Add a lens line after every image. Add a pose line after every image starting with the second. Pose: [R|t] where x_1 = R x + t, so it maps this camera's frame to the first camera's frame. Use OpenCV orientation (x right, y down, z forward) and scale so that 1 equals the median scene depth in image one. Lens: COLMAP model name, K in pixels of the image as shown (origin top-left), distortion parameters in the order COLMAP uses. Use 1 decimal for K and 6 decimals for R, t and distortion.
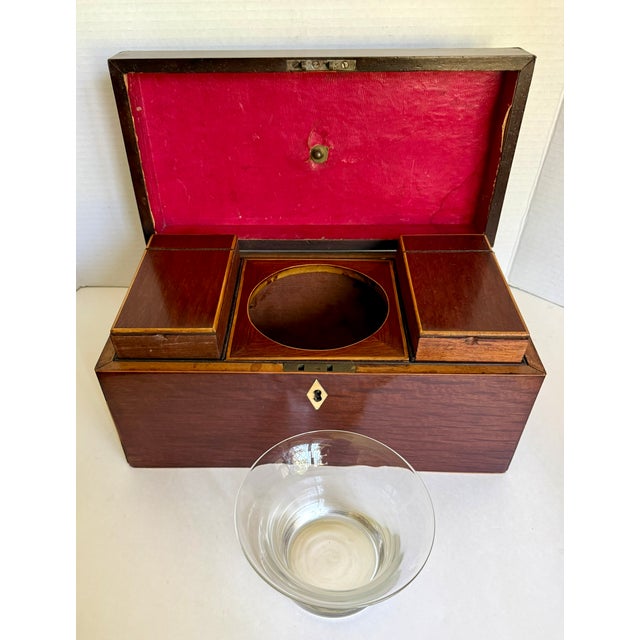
lens RADIAL K [[556.0, 0, 295.2], [0, 556.0, 327.8], [0, 0, 1]] dist [0.060984, -0.092686]
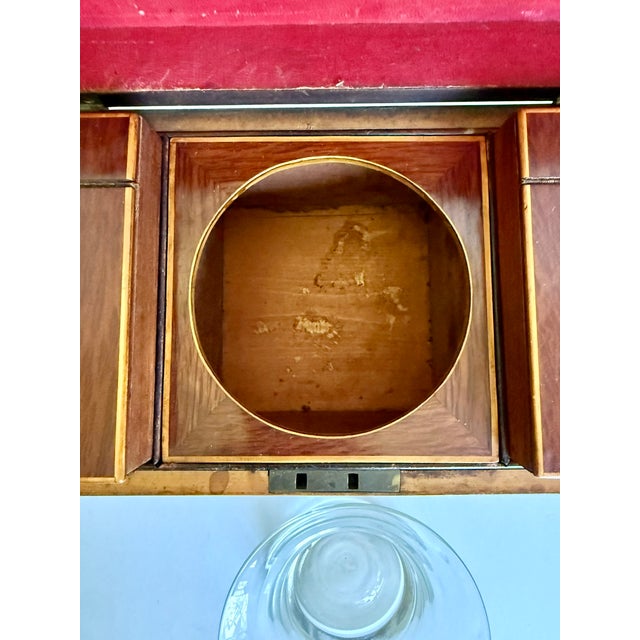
lens RADIAL K [[489.3, 0, 314.0], [0, 489.3, 283.8], [0, 0, 1]] dist [0.008411, 0.007124]
pose [[0.999293, -0.037597, 0.000047, 0.028001], [0.027005, 0.718649, 0.694848, -0.369154], [-0.026158, -0.694356, 0.719156, 0.710489]]
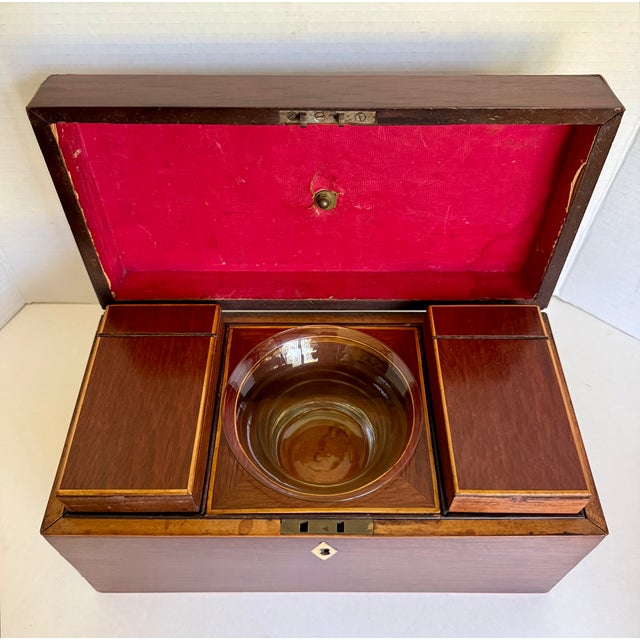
lens RADIAL K [[631.8, 0, 319.4], [0, 631.8, 297.5], [0, 0, 1]] dist [0.031572, 0.000000]
pose [[0.999428, -0.010623, 0.032101, 0.006720], [0.005123, 0.985976, 0.166809, -0.359655], [-0.033423, -0.166549, 0.985467, 0.153485]]
